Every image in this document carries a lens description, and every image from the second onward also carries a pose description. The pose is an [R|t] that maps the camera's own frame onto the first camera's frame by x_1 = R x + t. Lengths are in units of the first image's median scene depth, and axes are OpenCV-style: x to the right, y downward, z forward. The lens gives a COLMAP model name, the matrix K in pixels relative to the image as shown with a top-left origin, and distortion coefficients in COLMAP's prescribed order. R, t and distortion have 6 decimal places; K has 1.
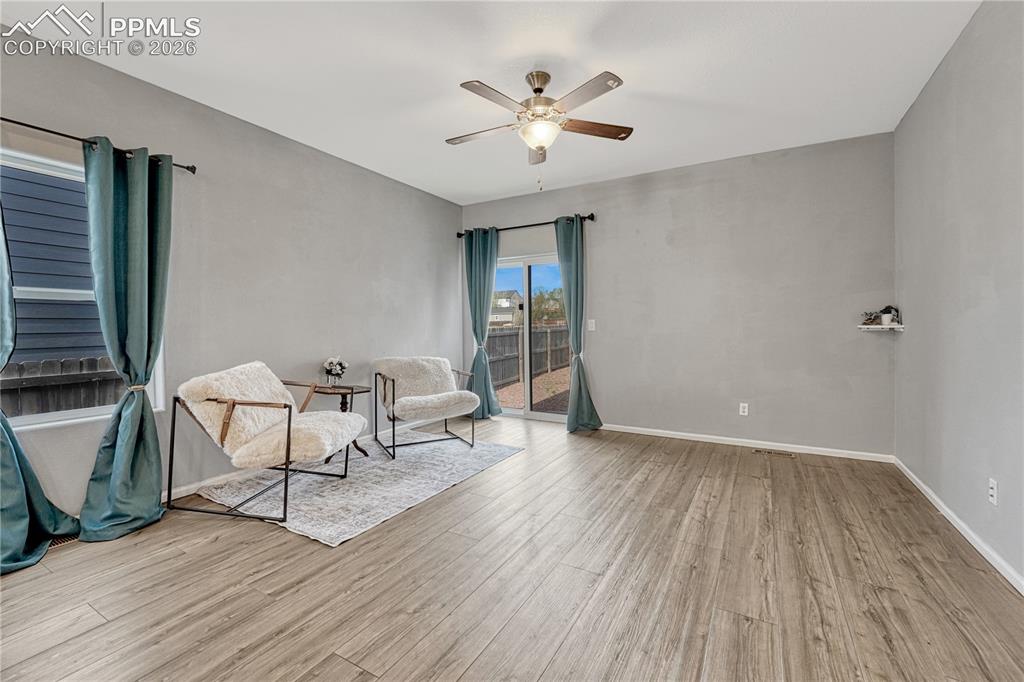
lens RADIAL K [[428.1, 0, 511.6], [0, 428.1, 336.0], [0, 0, 1]] dist [-0.010375, 0.000325]
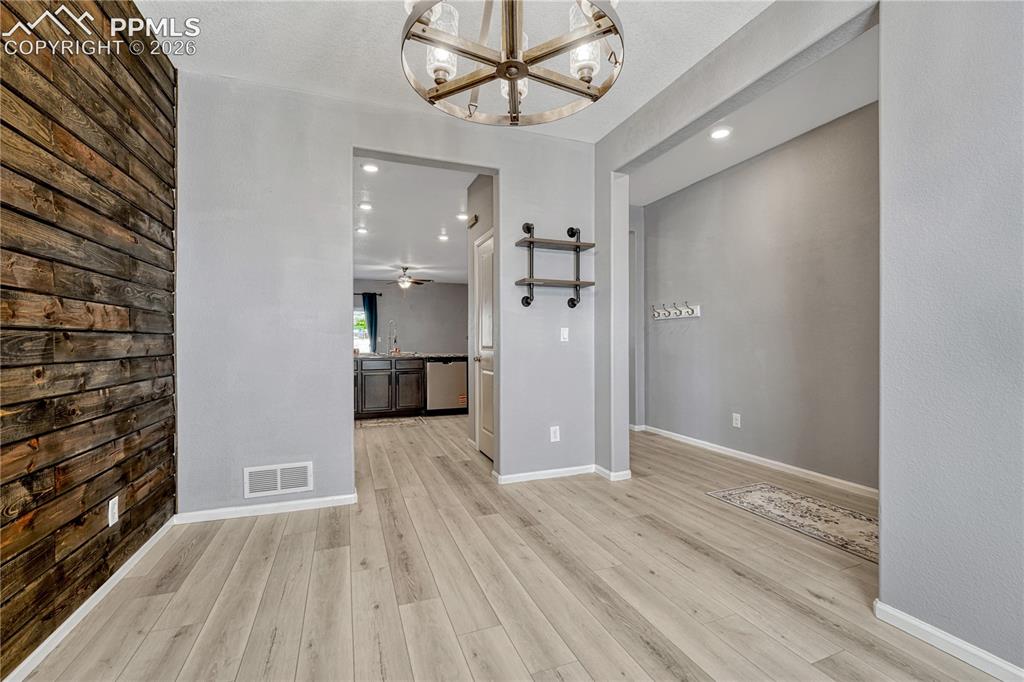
lens RADIAL K [[429.9, 0, 511.4], [0, 429.9, 347.5], [0, 0, 1]] dist [-0.002850, -0.000076]
pose [[0.628120, -0.009380, 0.778060, -1.789467], [0.020412, 0.999782, -0.004425, 0.061802], [-0.777849, 0.018661, 0.628174, -1.570583]]
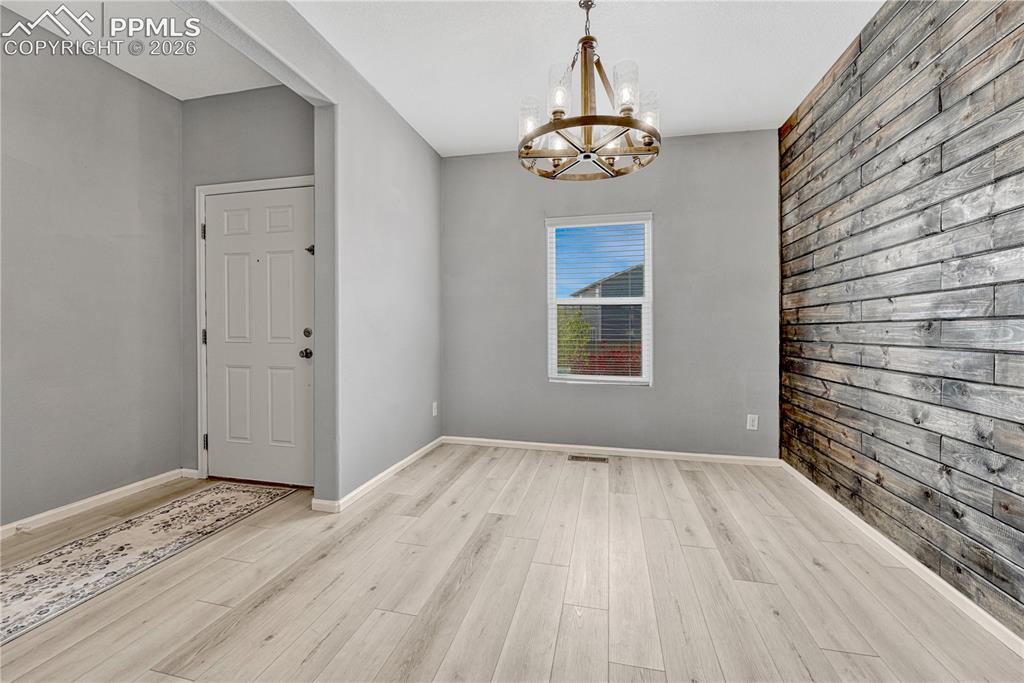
lens RADIAL K [[421.7, 0, 510.9], [0, 421.7, 322.9], [0, 0, 1]] dist [-0.021955, 0.000247]
pose [[-0.960003, -0.004857, -0.279947, -1.181827], [-0.007423, 0.999940, 0.008104, 0.039719], [0.279891, 0.009858, -0.959981, -0.744901]]
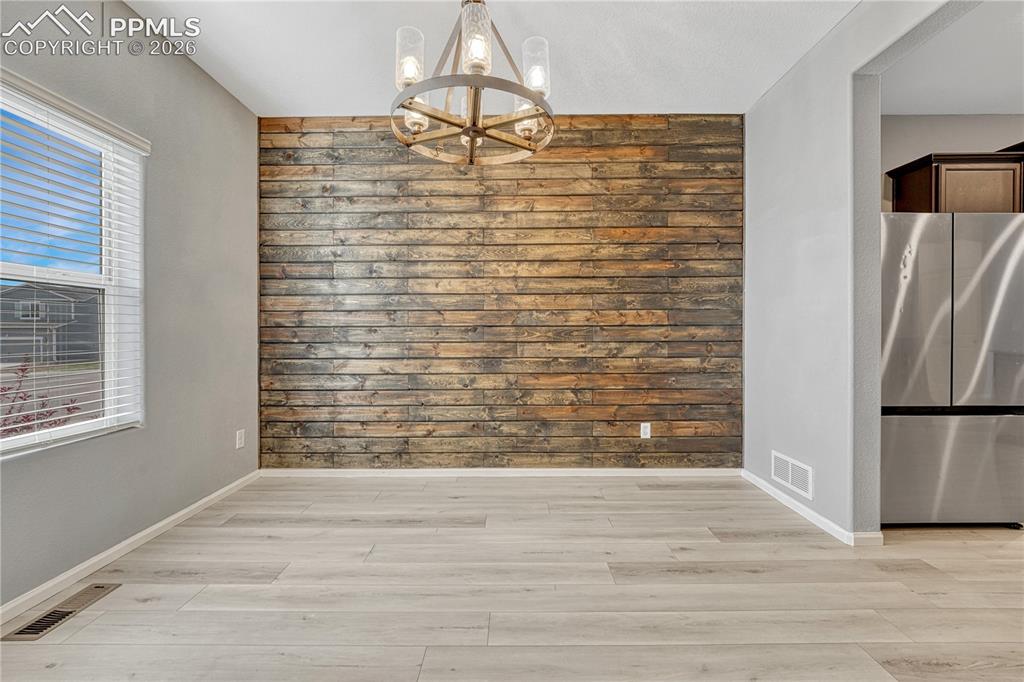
lens RADIAL K [[419.6, 0, 512.0], [0, 419.6, 341.0], [0, 0, 1]] dist [-0.005494, 0.000402]
pose [[0.500400, 0.017502, -0.865617, -0.977393], [-0.020126, 0.999761, 0.008580, 0.060374], [0.865560, 0.013128, 0.500633, -1.538493]]
